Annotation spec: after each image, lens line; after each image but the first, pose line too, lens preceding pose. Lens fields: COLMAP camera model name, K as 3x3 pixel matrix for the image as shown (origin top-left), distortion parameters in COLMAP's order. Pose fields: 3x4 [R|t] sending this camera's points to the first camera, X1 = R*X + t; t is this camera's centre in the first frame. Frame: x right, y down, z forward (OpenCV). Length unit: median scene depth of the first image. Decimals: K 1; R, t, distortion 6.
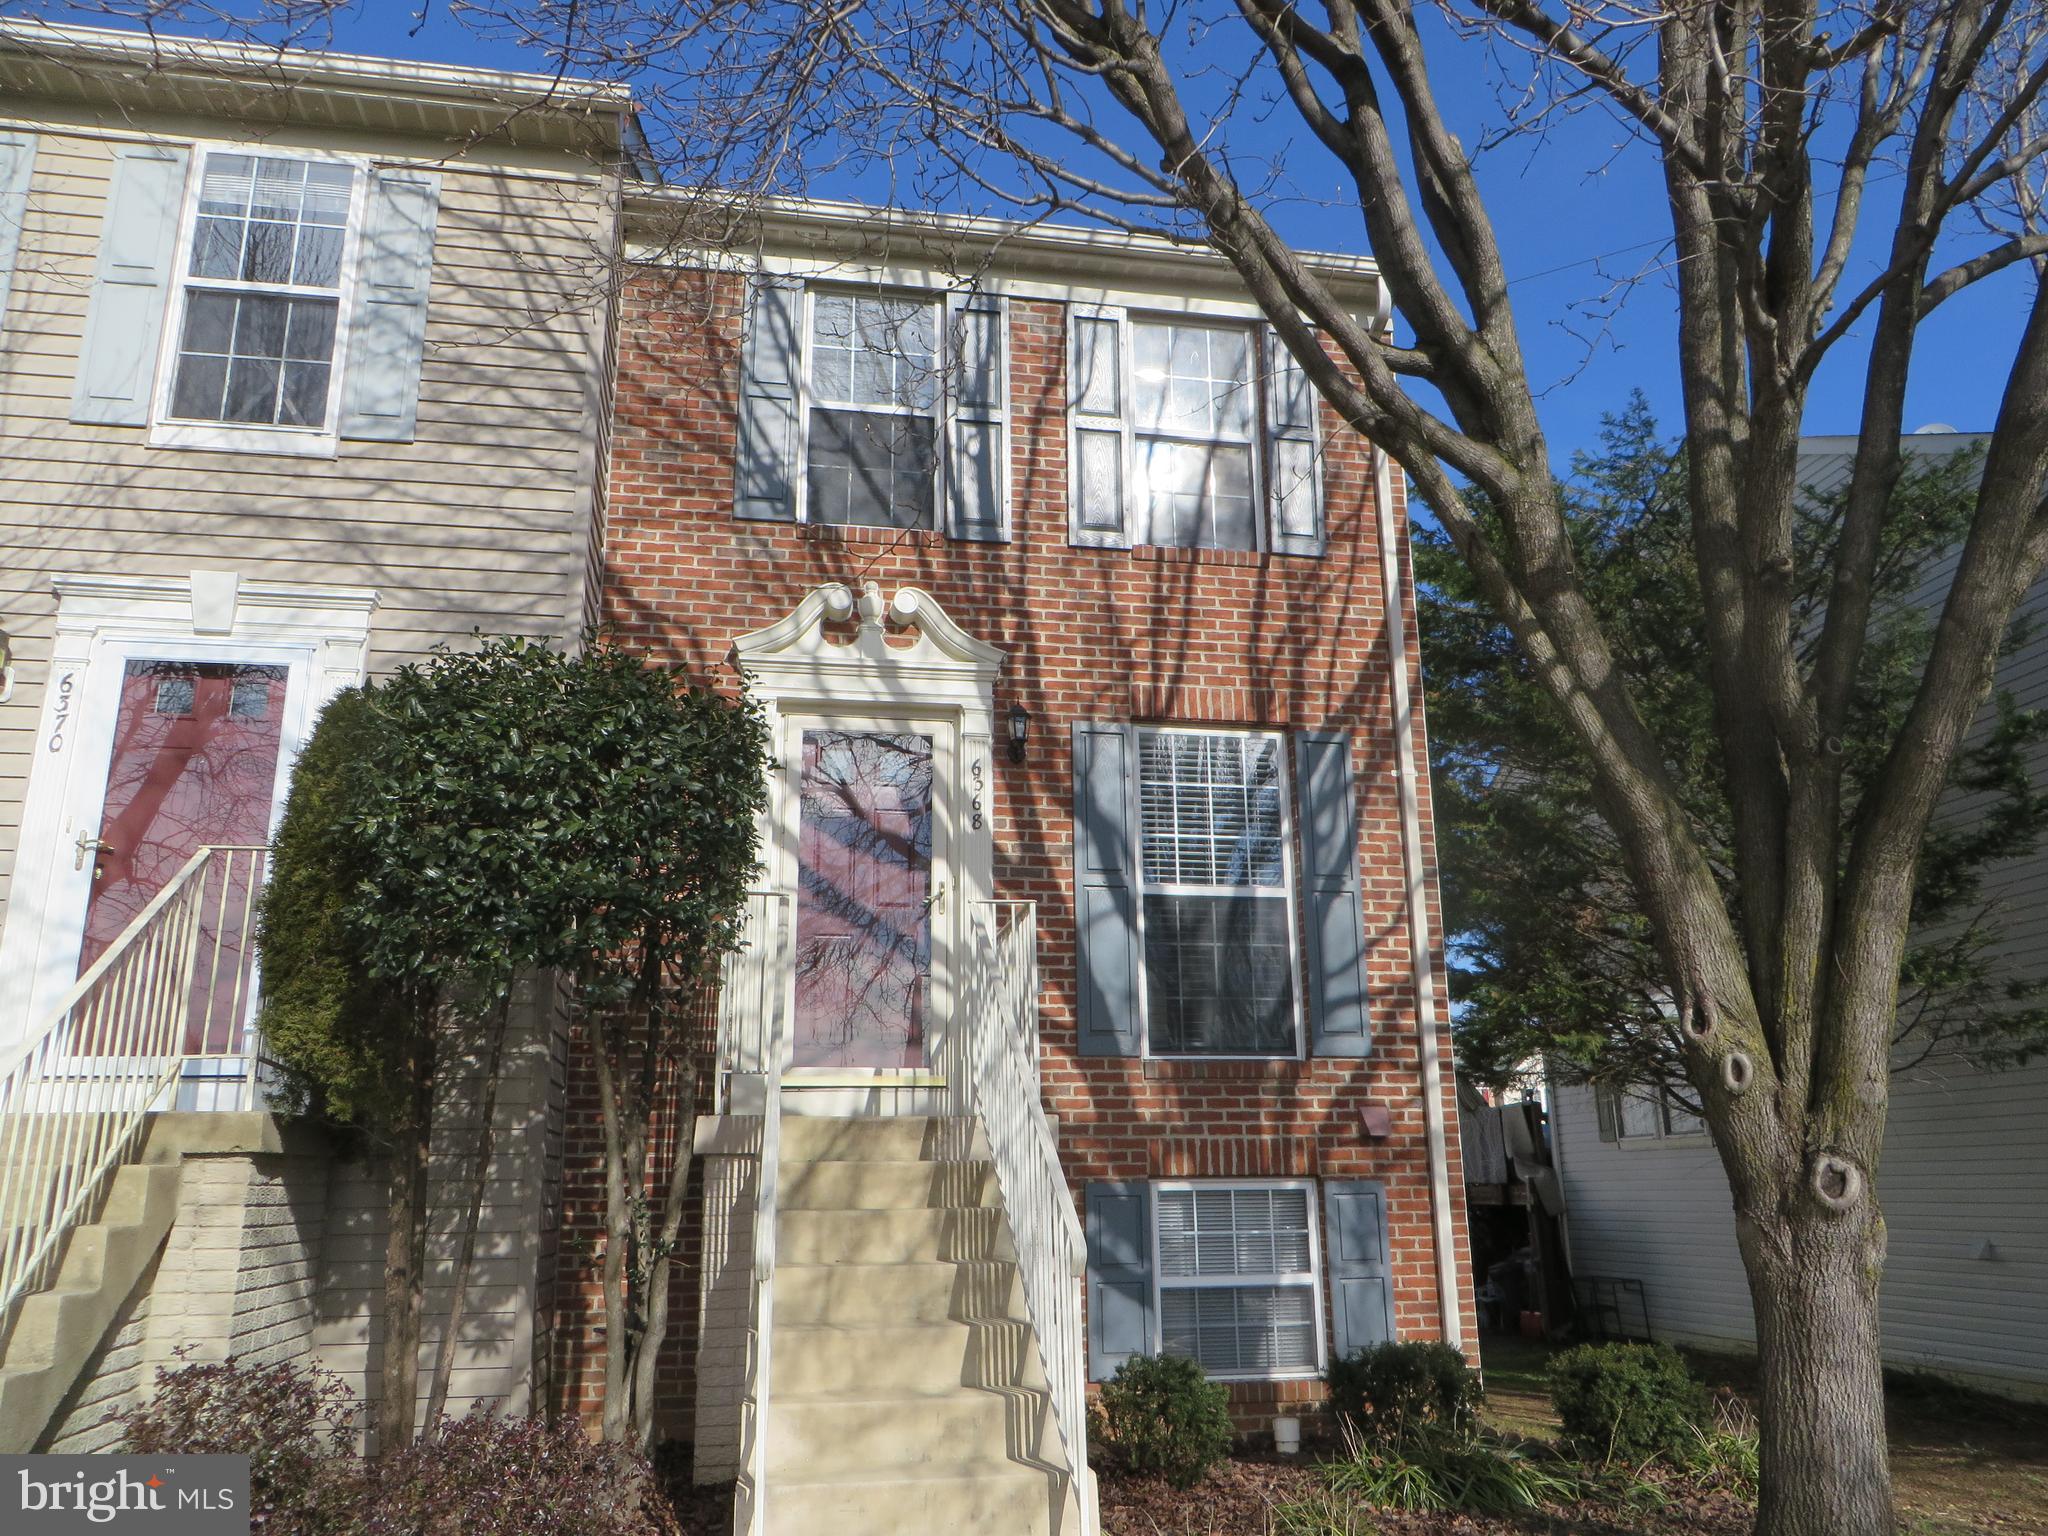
lens RADIAL K [[1544.5, 0, 1023.4], [0, 1544.5, 763.4], [0, 0, 1]] dist [-0.015518, 0.009710]
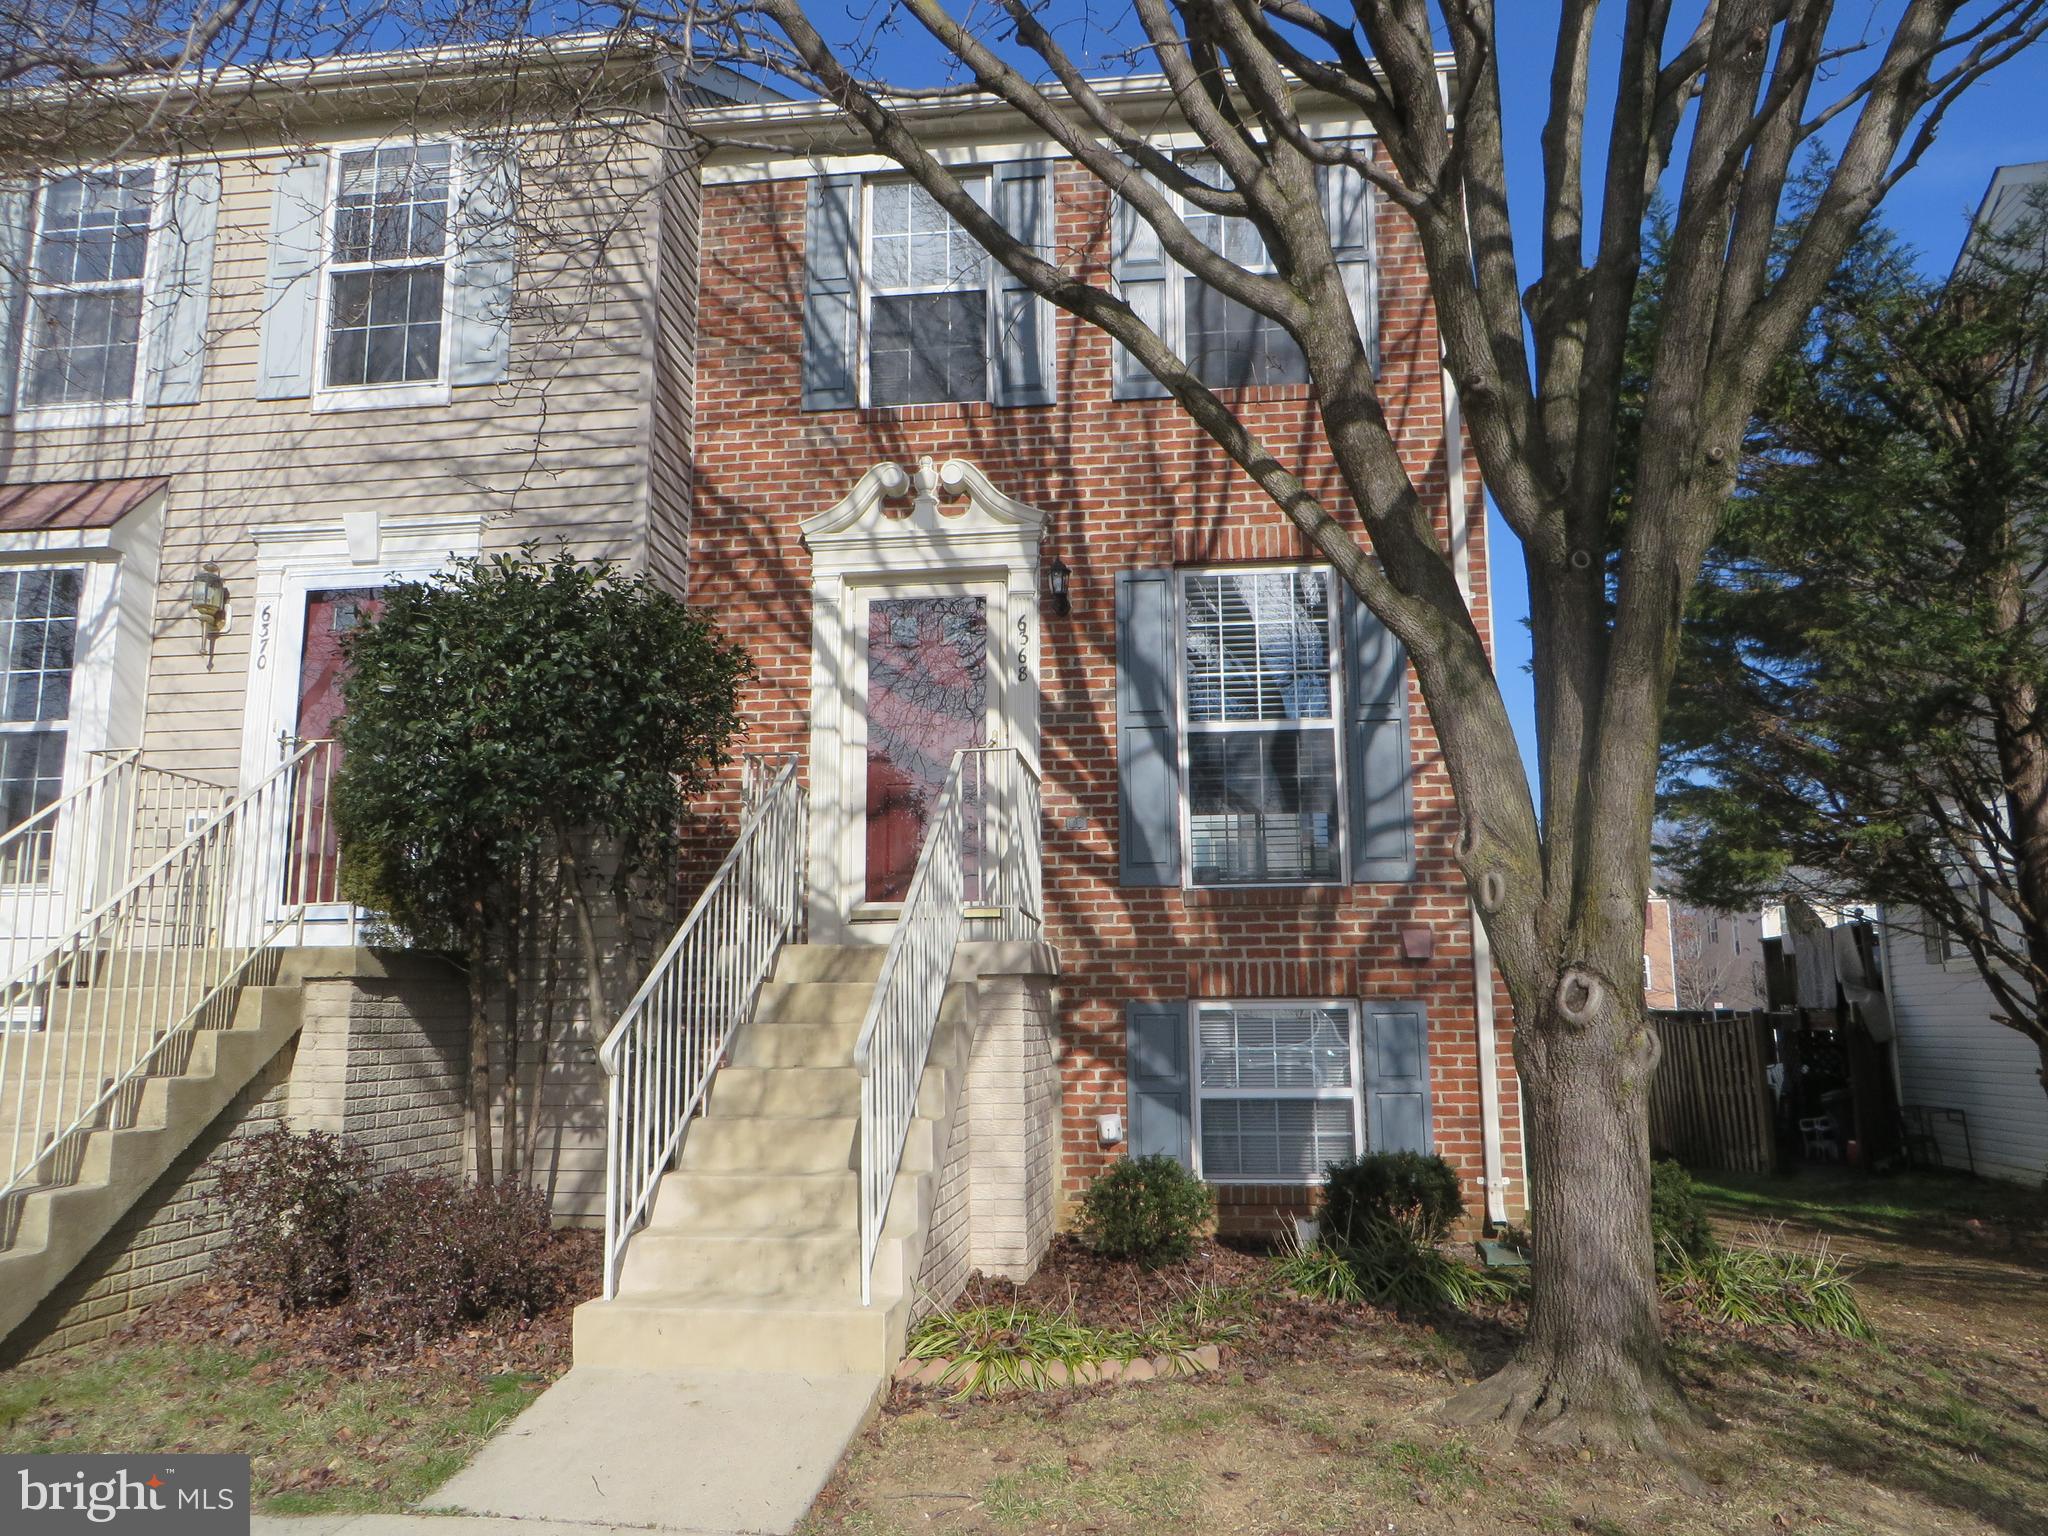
lens RADIAL K [[1544.5, 0, 1030.9], [0, 1544.5, 765.7], [0, 0, 1]] dist [-0.015518, 0.009710]
pose [[0.954509, -0.045088, -0.294754, 0.294206], [0.076478, 0.992454, 0.095845, -0.001339], [0.288208, -0.114027, 0.950754, -0.027479]]
